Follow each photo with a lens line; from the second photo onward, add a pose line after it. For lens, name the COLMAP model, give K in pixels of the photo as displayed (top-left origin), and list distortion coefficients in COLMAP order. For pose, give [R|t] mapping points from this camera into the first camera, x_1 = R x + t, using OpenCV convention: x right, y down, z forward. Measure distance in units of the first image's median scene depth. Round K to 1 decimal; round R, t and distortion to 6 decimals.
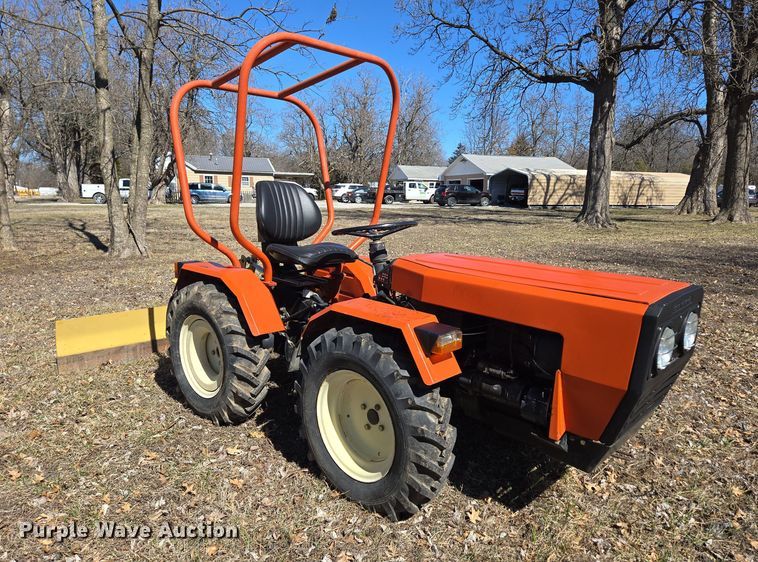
lens RADIAL K [[508.5, 0, 378.6], [0, 508.5, 281.4], [0, 0, 1]] dist [0.027850, 0.003705]
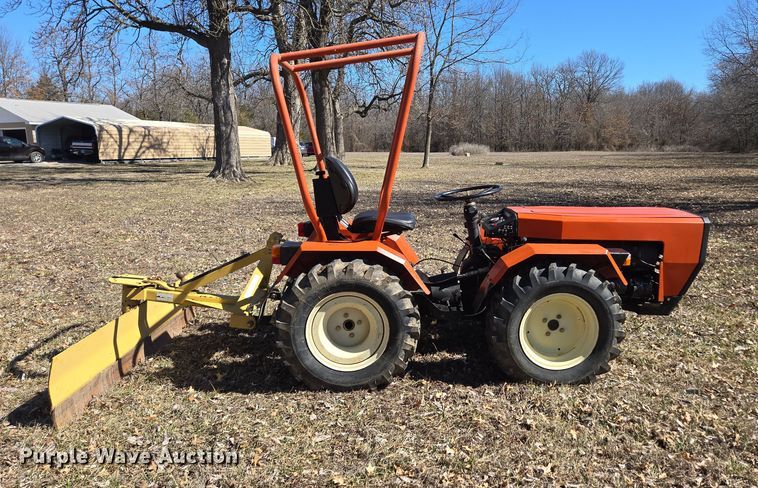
lens RADIAL K [[541.0, 0, 377.9], [0, 541.0, 243.4], [0, 0, 1]] dist [0.024164, -0.009373]
pose [[0.724375, -0.135481, 0.675963, -0.113820], [0.130654, 0.989709, 0.058353, -0.009174], [-0.676913, 0.046048, 0.734621, 0.018201]]
